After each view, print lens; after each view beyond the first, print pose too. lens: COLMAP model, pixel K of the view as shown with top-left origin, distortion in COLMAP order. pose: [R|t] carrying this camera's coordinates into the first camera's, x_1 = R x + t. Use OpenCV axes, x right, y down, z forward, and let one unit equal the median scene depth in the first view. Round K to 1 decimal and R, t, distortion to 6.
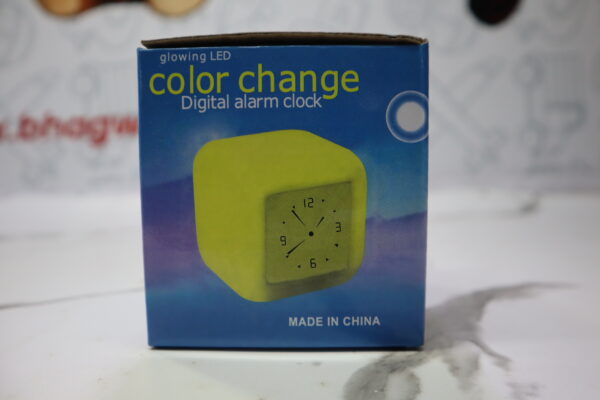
lens RADIAL K [[464.3, 0, 290.8], [0, 464.3, 207.7], [0, 0, 1]] dist [-0.002511, 0.096885]
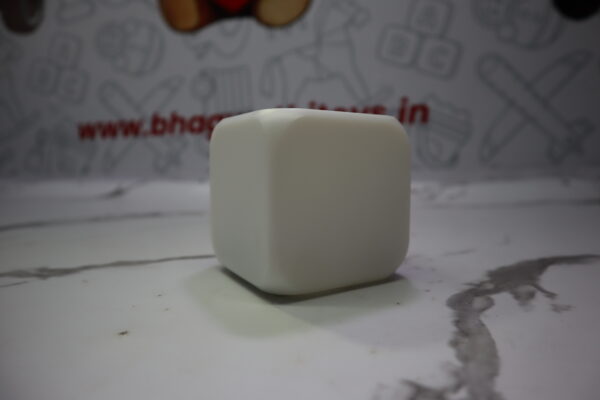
lens RADIAL K [[462.1, 0, 300.0], [0, 462.1, 200.0], [0, 0, 1]] dist [-0.057939, 0.103179]
pose [[0.989193, 0.012446, -0.146089, -0.027486], [-0.010525, 0.999848, 0.013913, 0.000969], [0.146240, -0.012225, 0.989174, -0.114343]]
